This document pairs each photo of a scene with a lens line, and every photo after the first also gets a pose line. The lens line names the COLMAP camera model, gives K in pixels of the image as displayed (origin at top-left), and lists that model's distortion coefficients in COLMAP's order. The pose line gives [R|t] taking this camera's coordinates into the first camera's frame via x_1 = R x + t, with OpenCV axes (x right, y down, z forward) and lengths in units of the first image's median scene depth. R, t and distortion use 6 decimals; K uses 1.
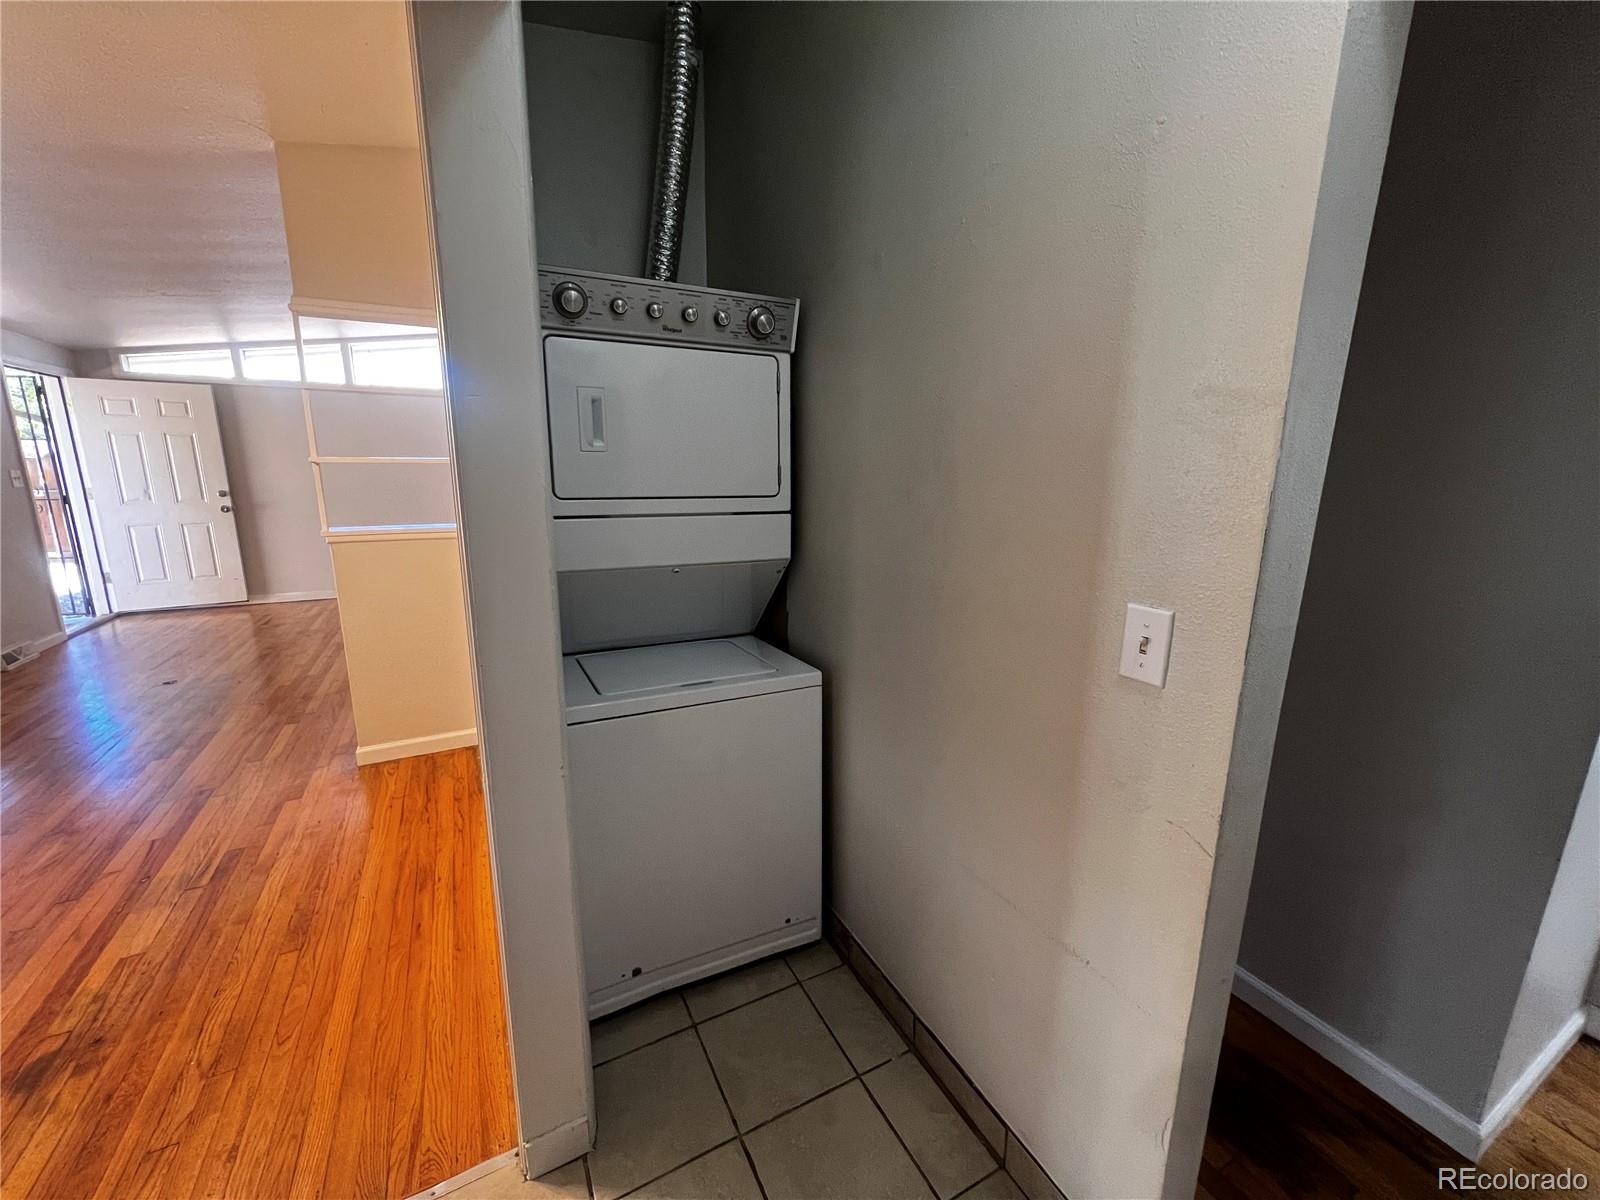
lens RADIAL K [[640.5, 0, 796.1], [0, 640.5, 597.6], [0, 0, 1]] dist [-0.001625, 0.000620]
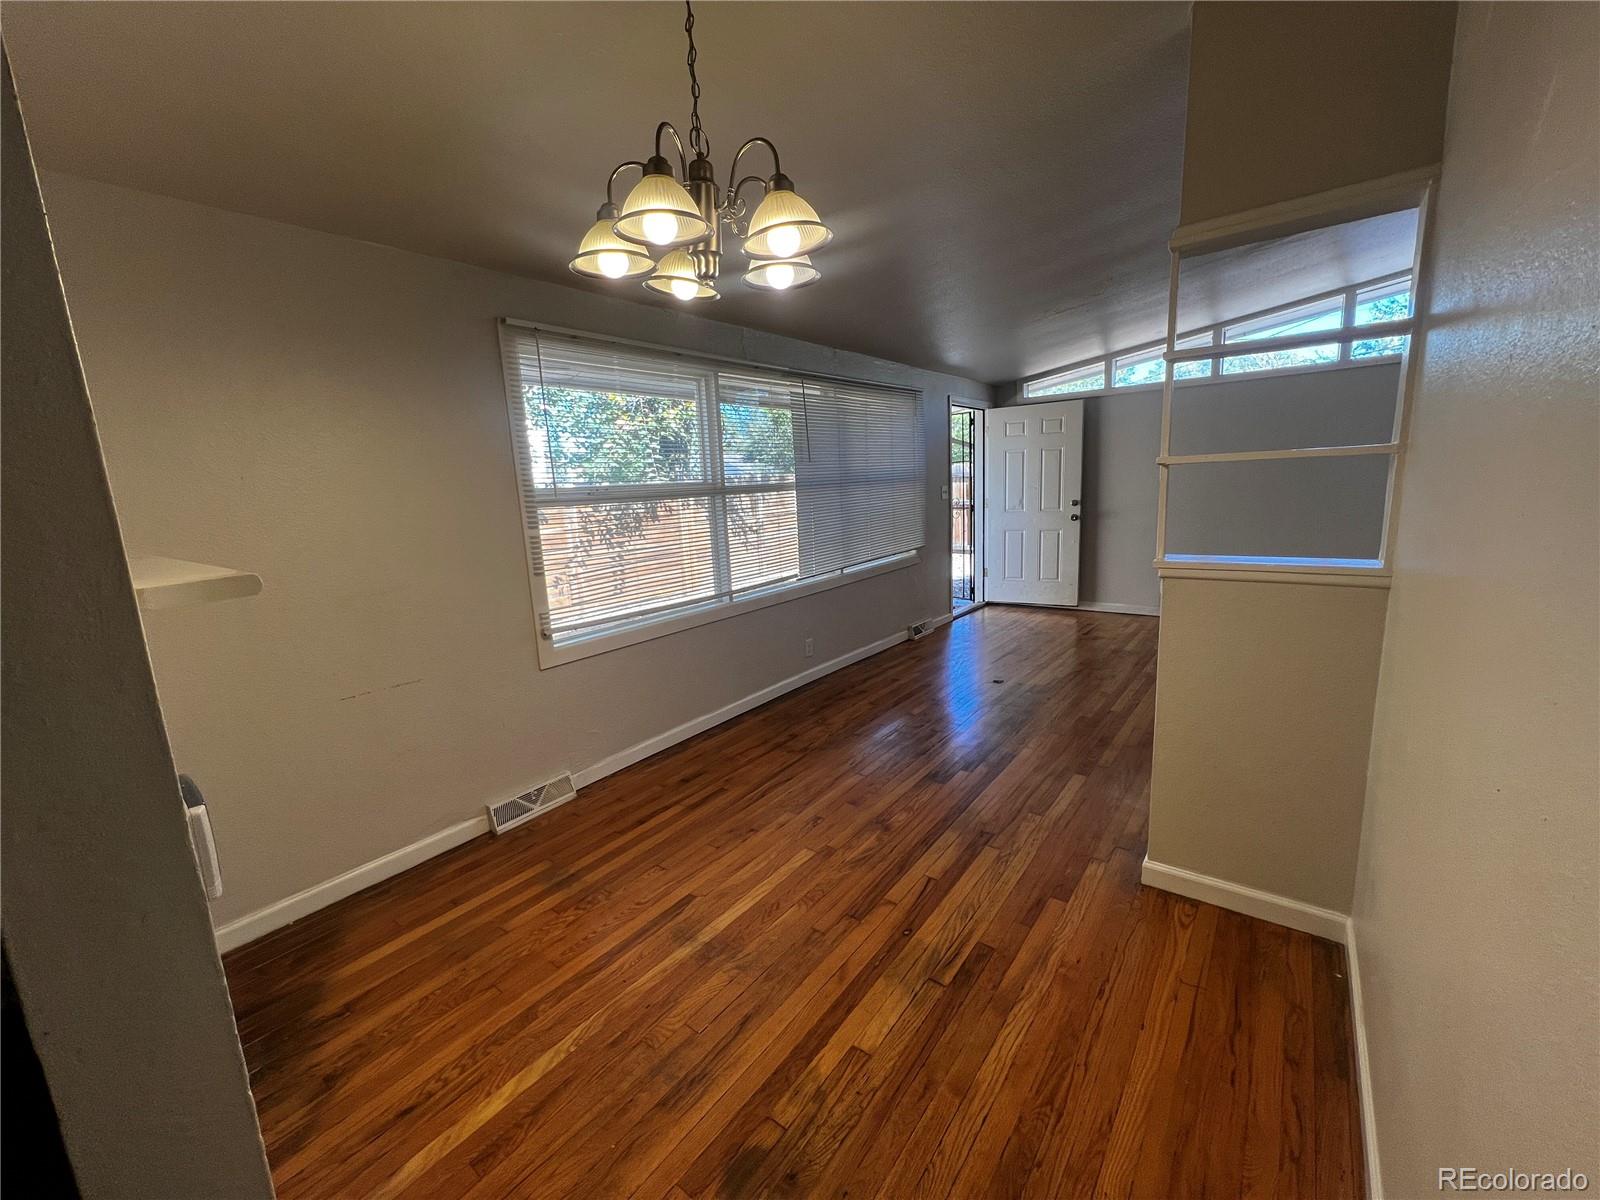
lens RADIAL K [[640.5, 0, 796.1], [0, 640.5, 597.6], [0, 0, 1]] dist [-0.001625, 0.000620]
pose [[0.412390, 0.130468, -0.901617, -0.175337], [-0.137703, 0.987248, 0.079875, -0.044167], [0.900540, 0.091216, 0.425097, 0.231703]]
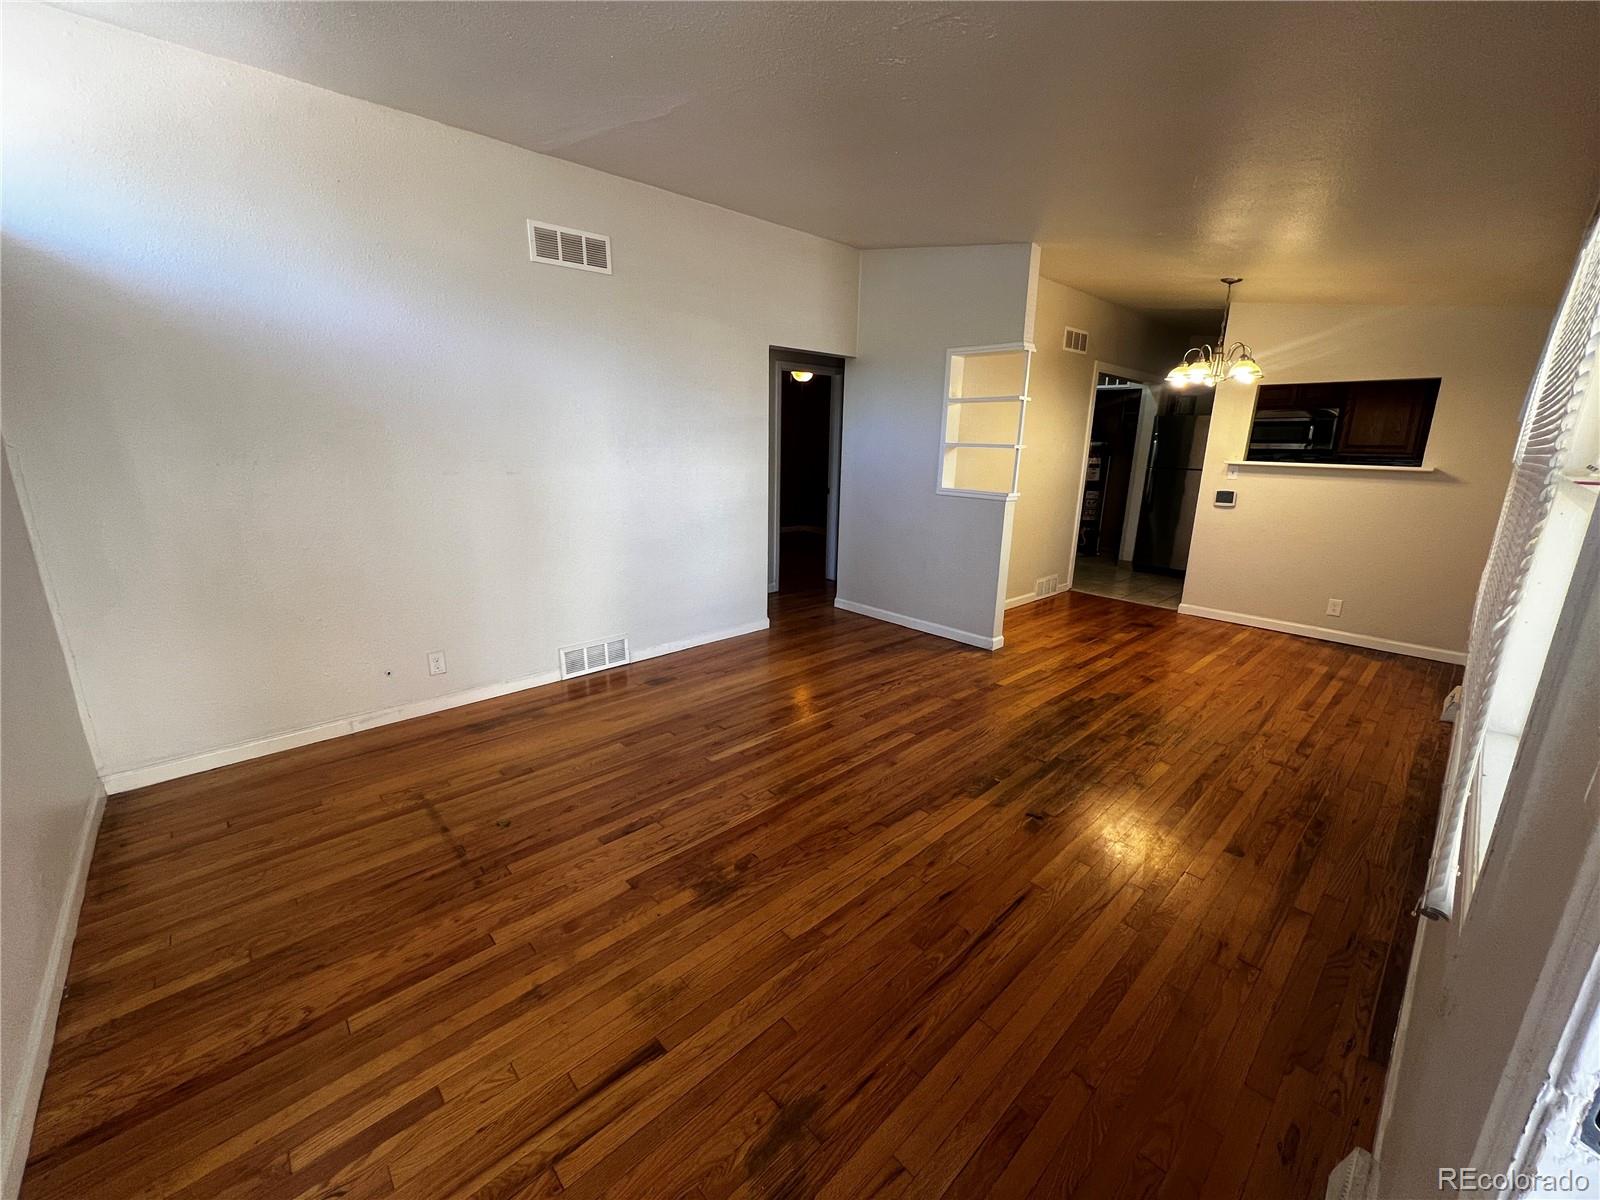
lens RADIAL K [[640.5, 0, 796.1], [0, 640.5, 597.6], [0, 0, 1]] dist [-0.001625, 0.000620]
pose [[-0.261422, -0.253937, 0.931222, -1.453213], [0.179245, 0.935219, 0.305347, -0.300940], [-0.948435, 0.246741, -0.198970, 1.298791]]
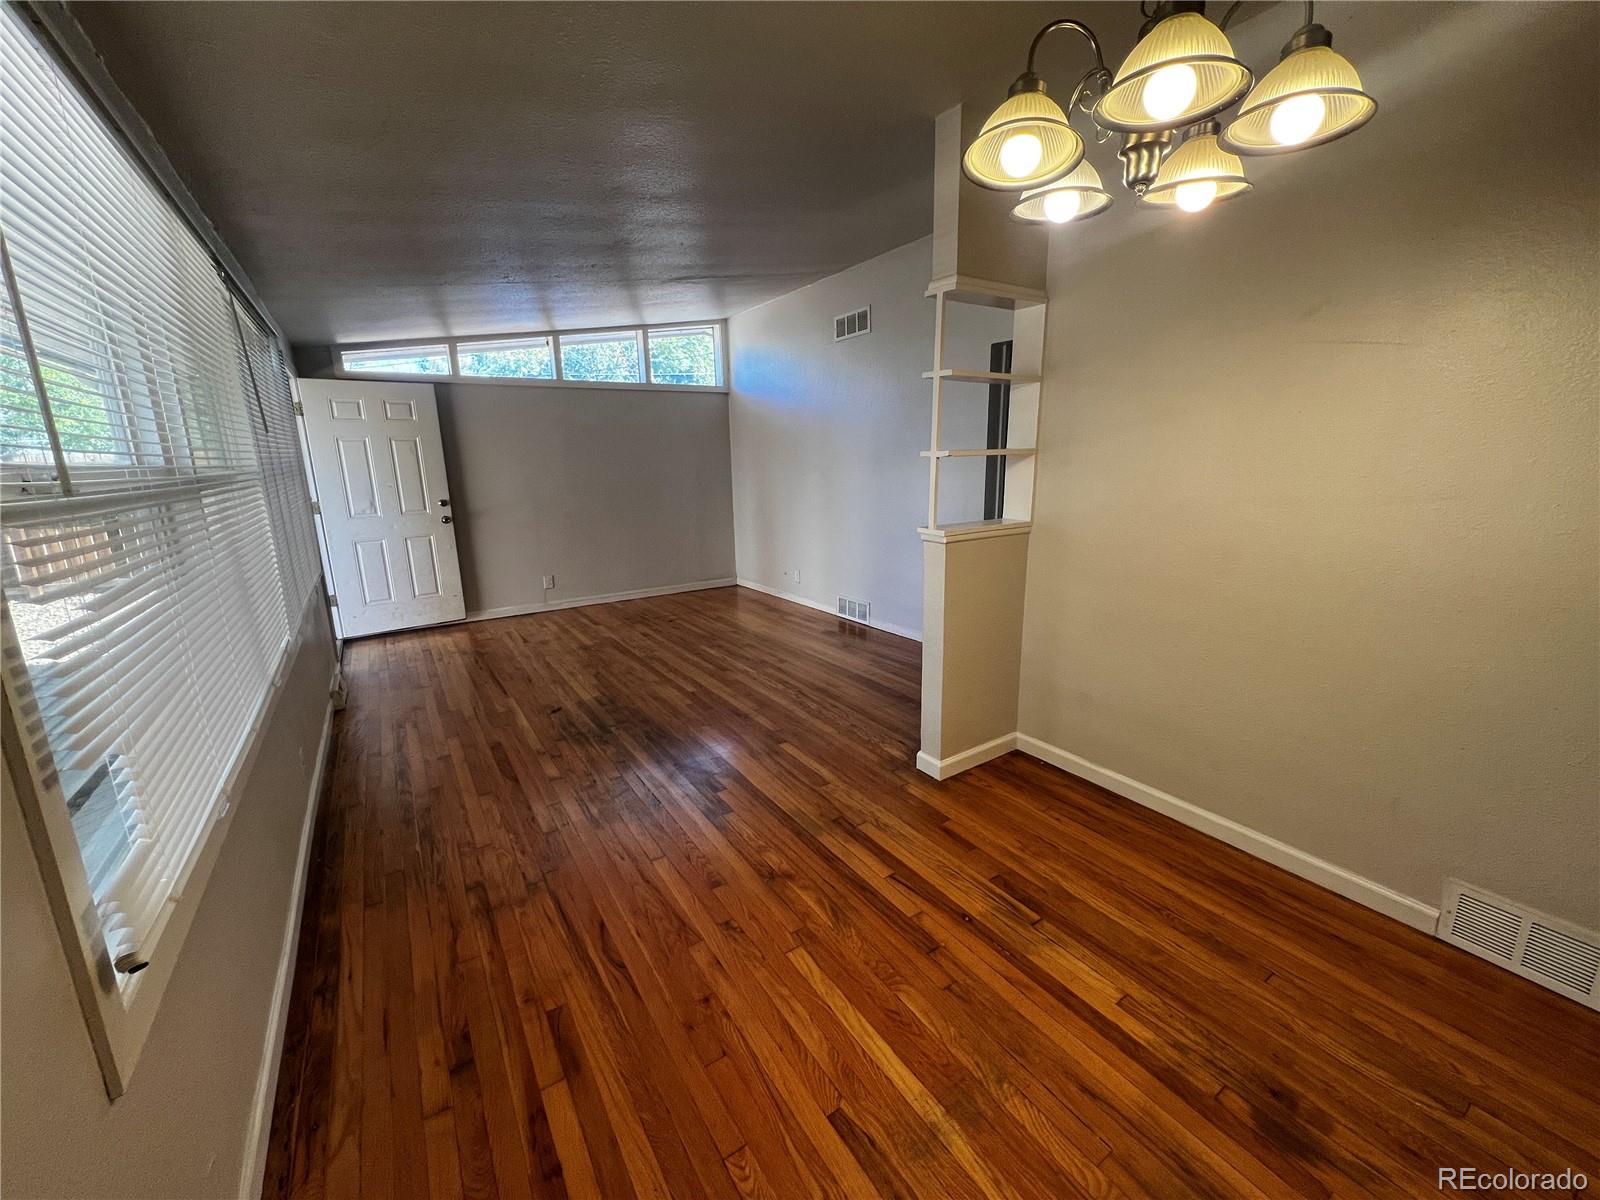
lens RADIAL K [[640.5, 0, 796.1], [0, 640.5, 597.6], [0, 0, 1]] dist [-0.001625, 0.000620]
pose [[0.995016, -0.052547, 0.084747, -0.712659], [0.051499, 0.998568, 0.014508, -0.021476], [-0.085388, -0.010072, 0.996297, 0.065502]]
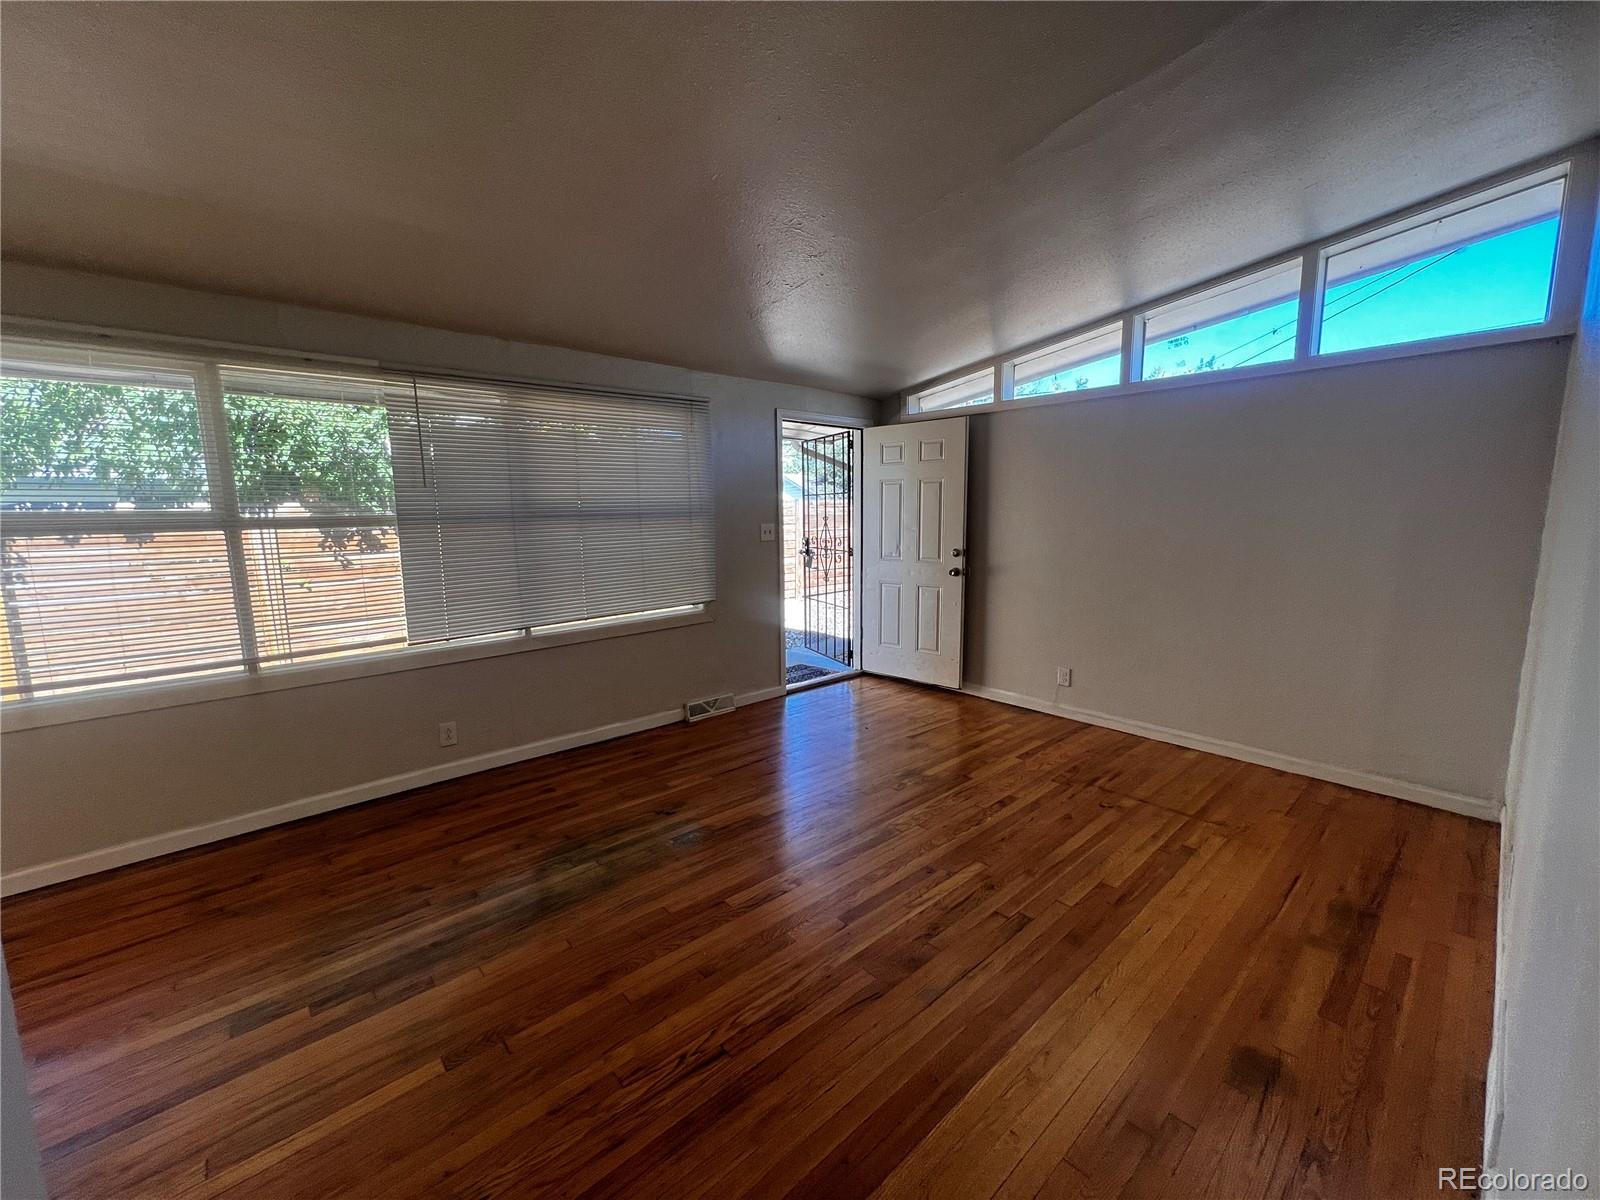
lens RADIAL K [[640.5, 0, 796.1], [0, 640.5, 597.6], [0, 0, 1]] dist [-0.001625, 0.000620]
pose [[0.245401, 0.120651, -0.961884, -0.263978], [-0.188682, 0.979194, 0.074685, -0.192614], [0.950883, 0.163162, 0.263060, 0.909297]]
